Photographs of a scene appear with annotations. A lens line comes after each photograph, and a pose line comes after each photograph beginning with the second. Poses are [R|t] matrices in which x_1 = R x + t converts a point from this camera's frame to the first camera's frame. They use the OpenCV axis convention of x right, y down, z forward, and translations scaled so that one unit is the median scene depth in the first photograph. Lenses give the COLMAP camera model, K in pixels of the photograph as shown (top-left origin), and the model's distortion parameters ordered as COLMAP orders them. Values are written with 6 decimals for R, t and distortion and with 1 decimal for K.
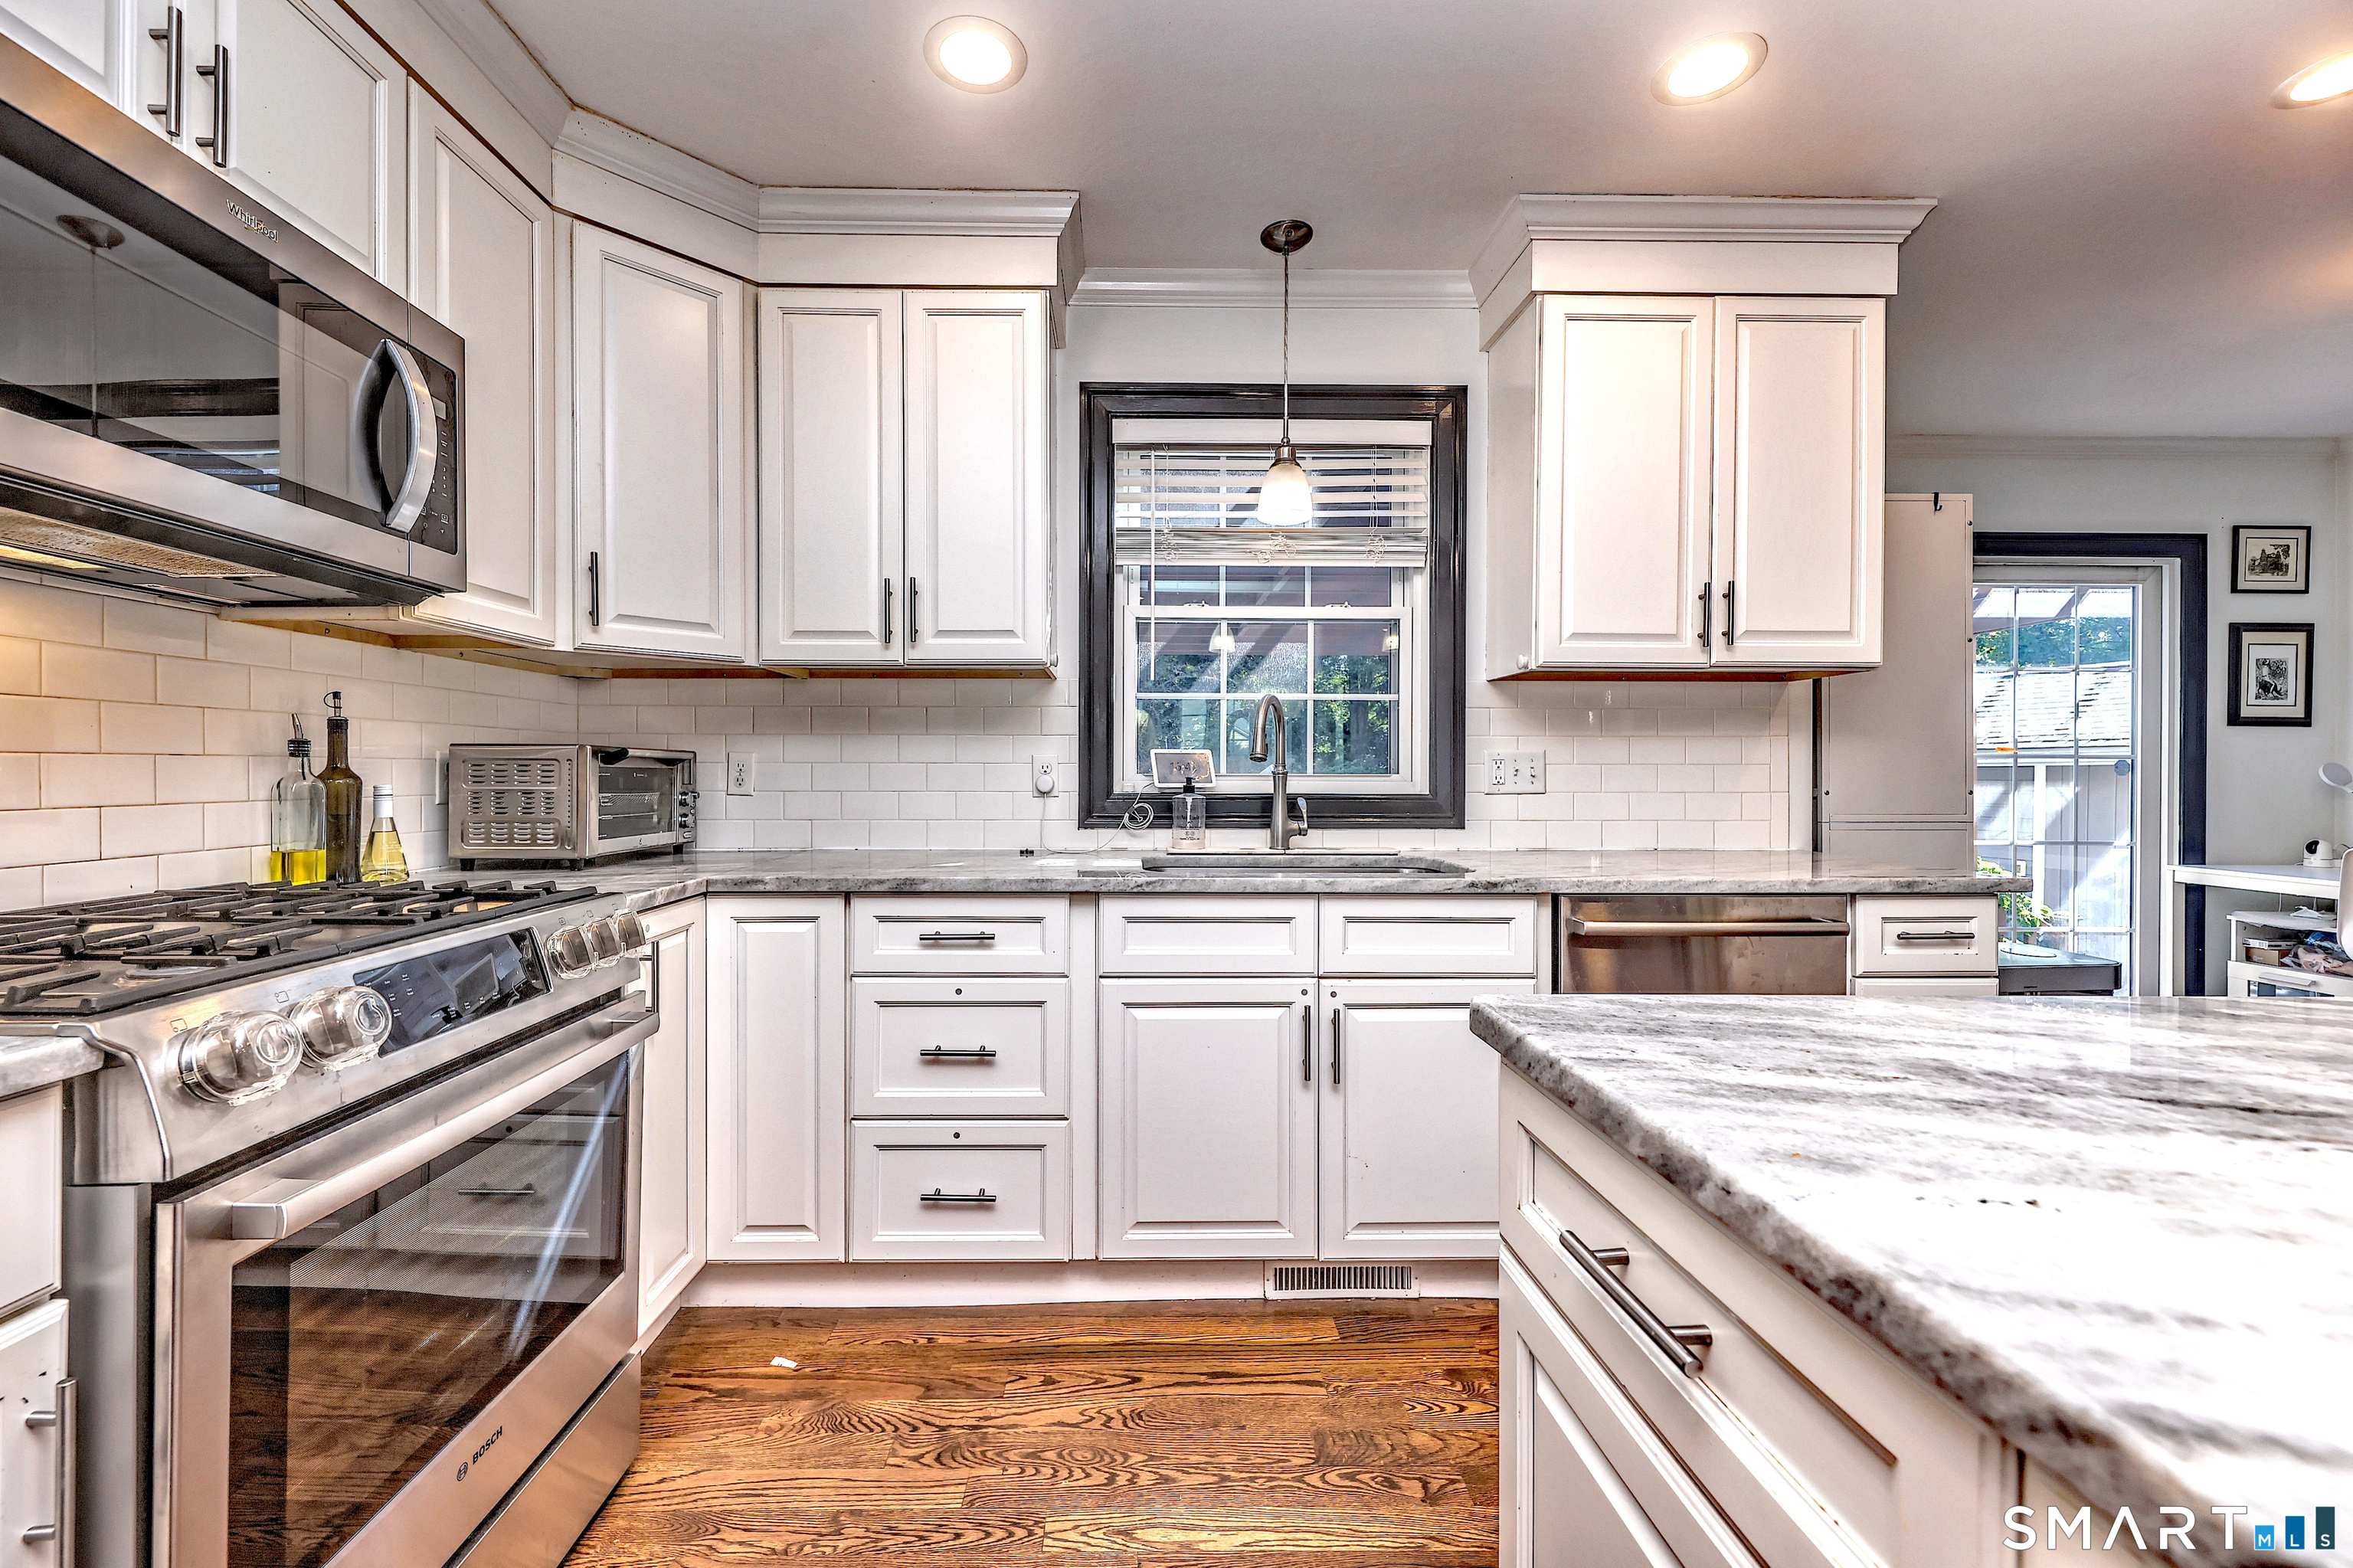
lens RADIAL K [[942.8, 0, 1162.5], [0, 942.8, 783.3], [0, 0, 1]] dist [0.015836, -0.006615]
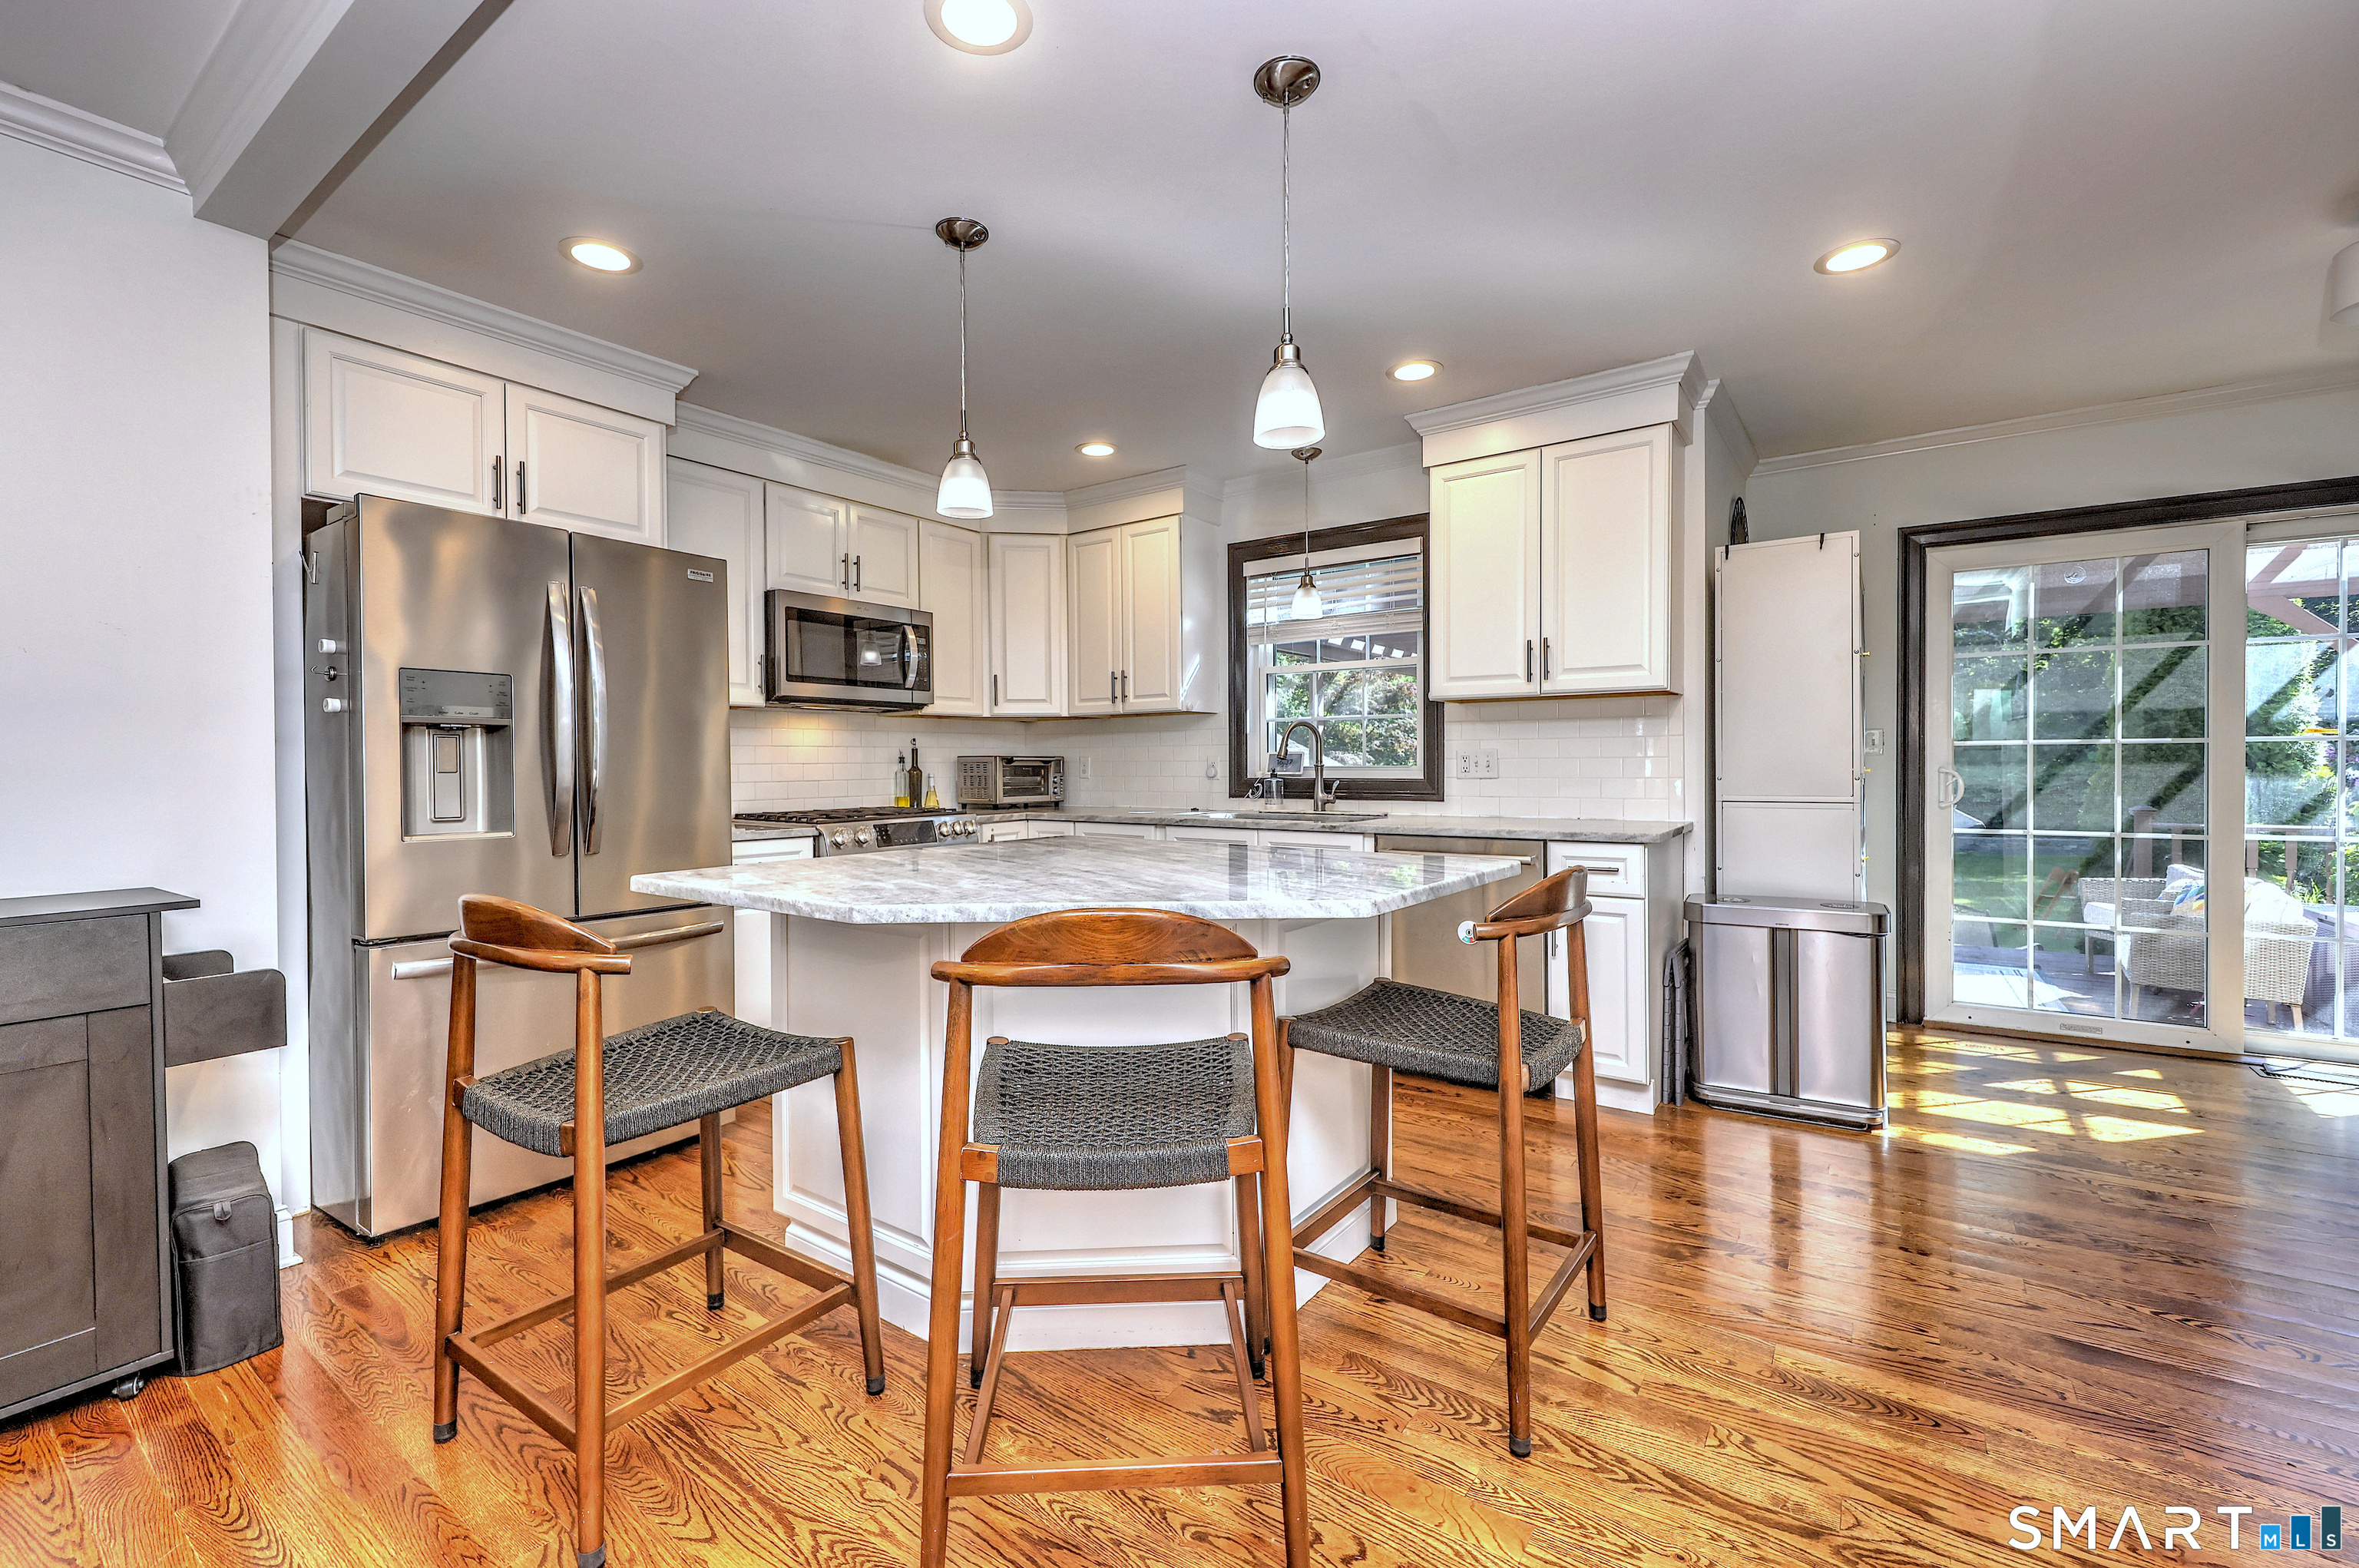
lens RADIAL K [[1002.3, 0, 1165.5], [0, 1002.3, 775.7], [0, 0, 1]] dist [0.002787, 0.000080]
pose [[0.801038, -0.001080, -0.598612, 0.623094], [0.001857, 0.999998, 0.000681, 0.002973], [0.598610, -0.001657, 0.801039, -0.375862]]
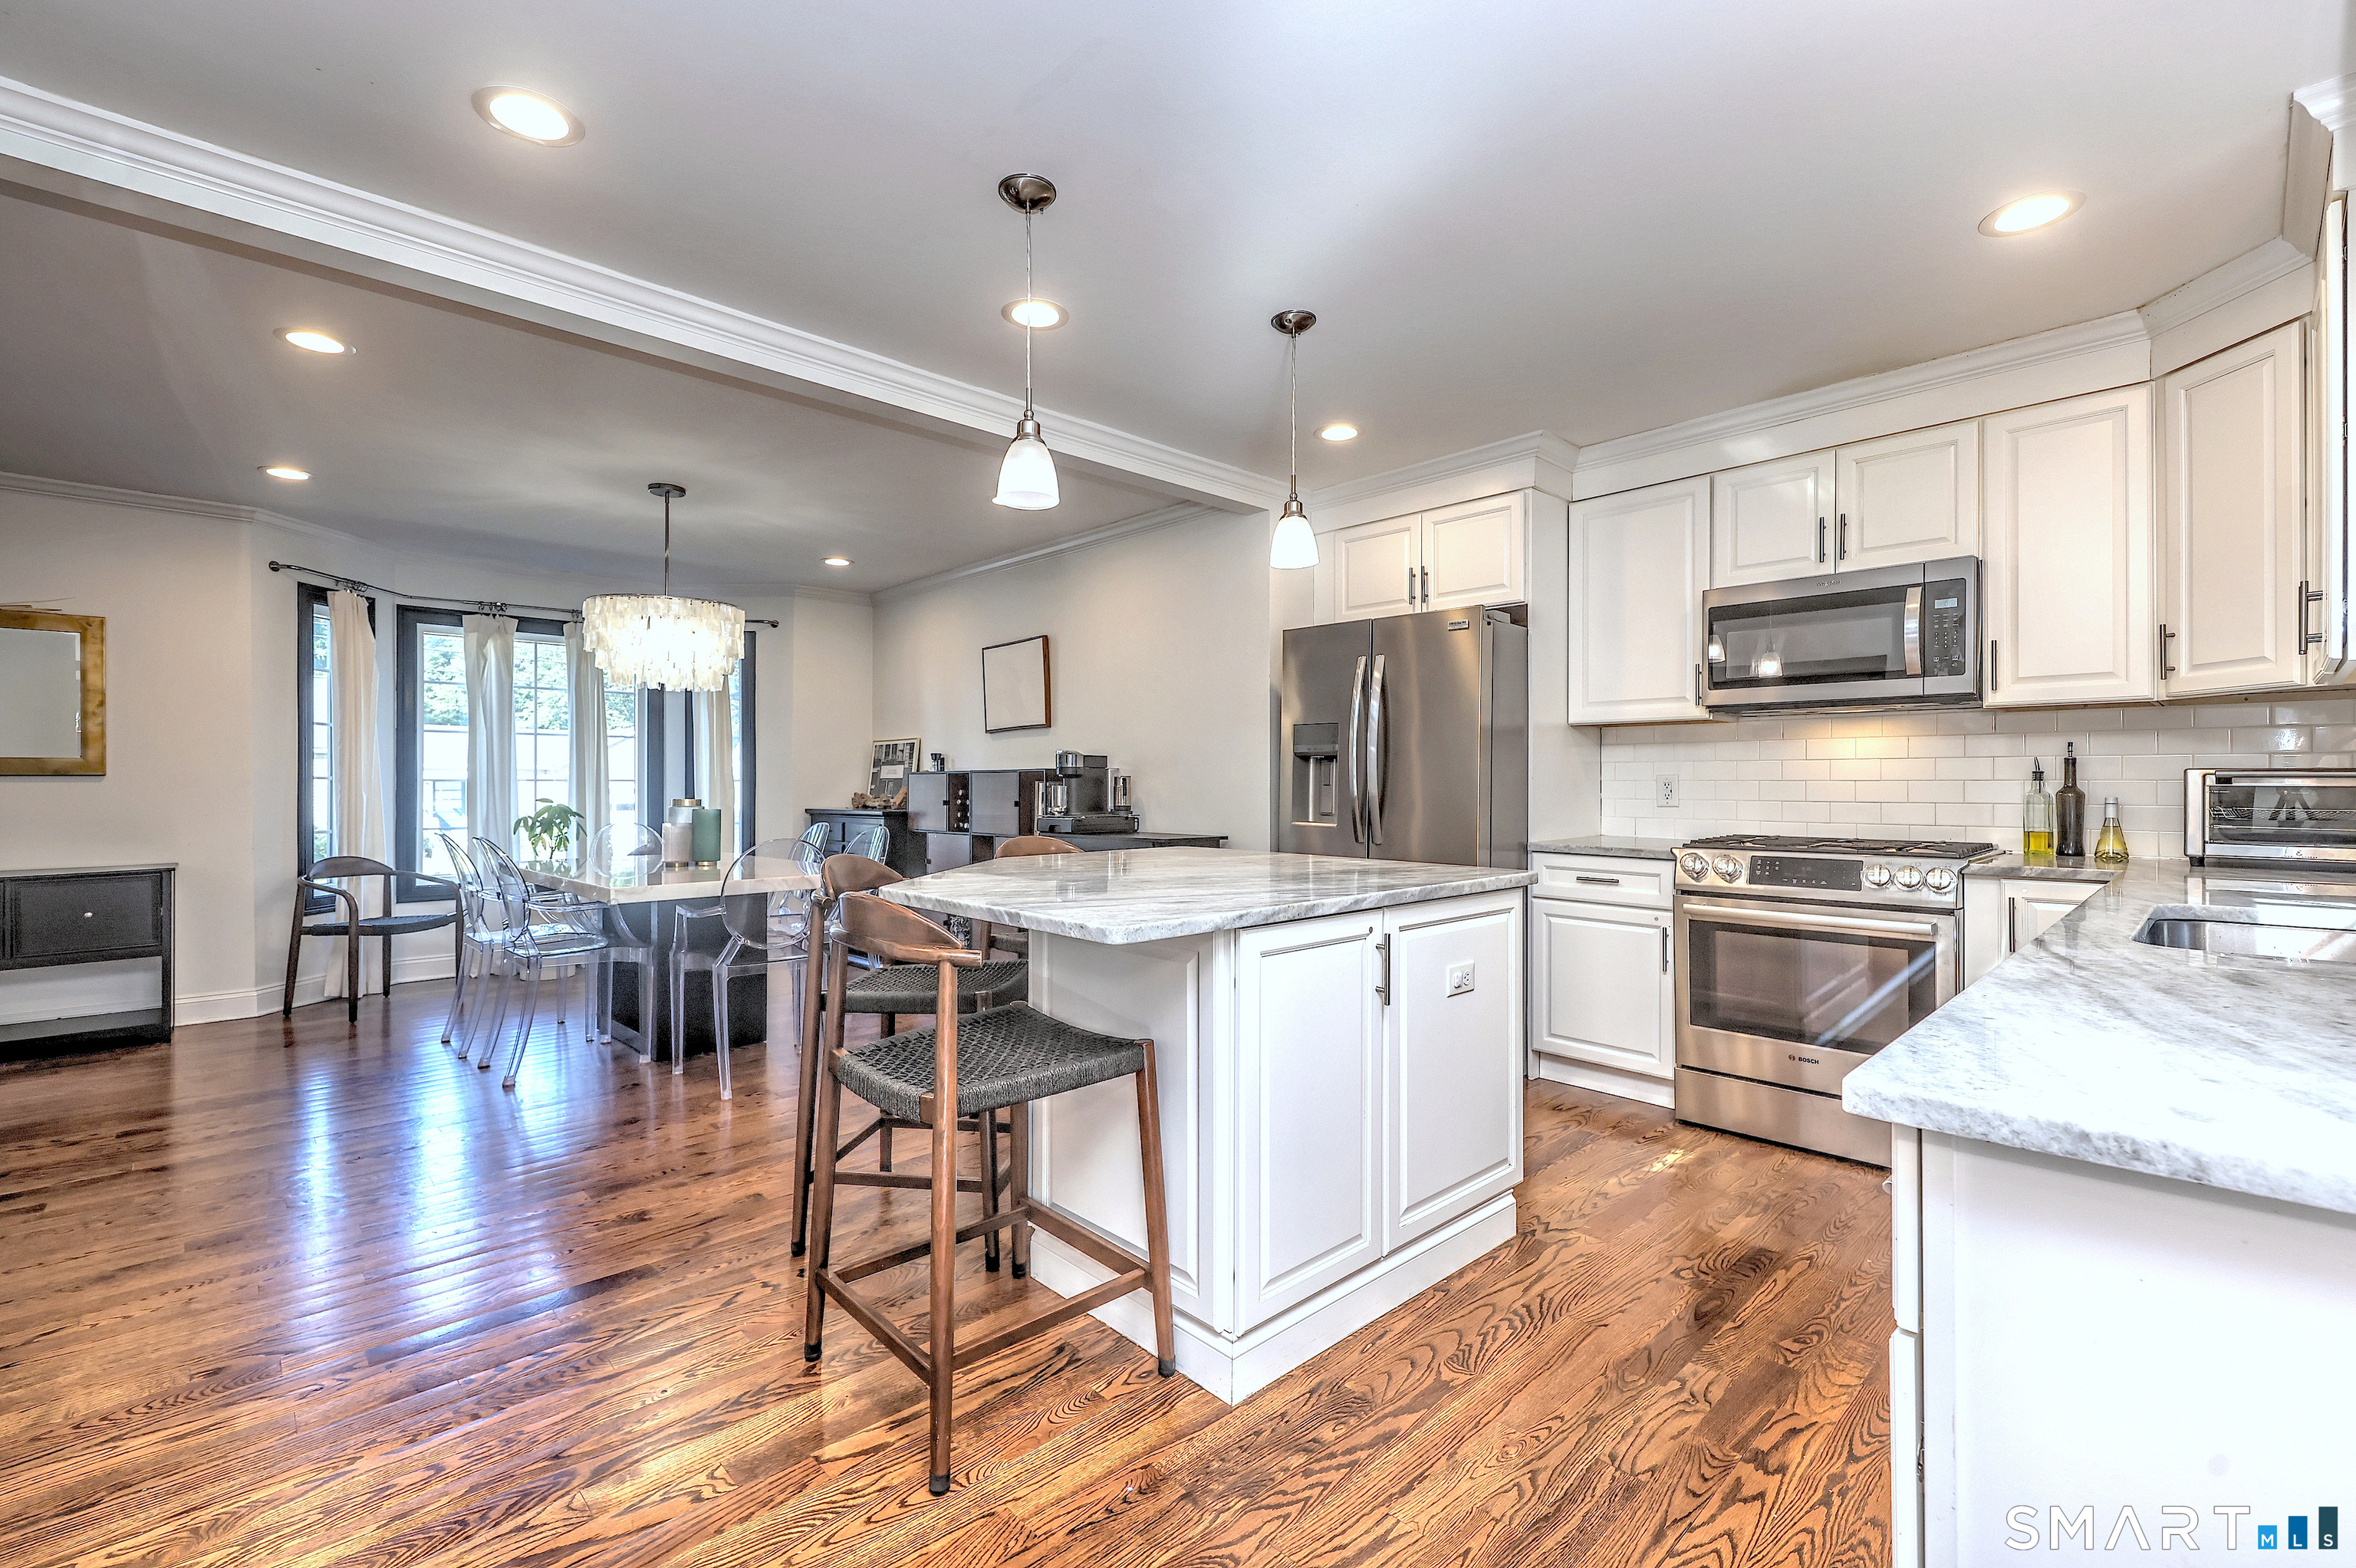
lens RADIAL K [[1000.9, 0, 1164.1], [0, 1000.9, 775.7], [0, 0, 1]] dist [0.002787, 0.000080]
pose [[-0.739476, -0.008576, -0.673128, 0.703271], [-0.009175, 0.999954, -0.002660, -0.007255], [0.673120, 0.004209, -0.739521, 0.558041]]
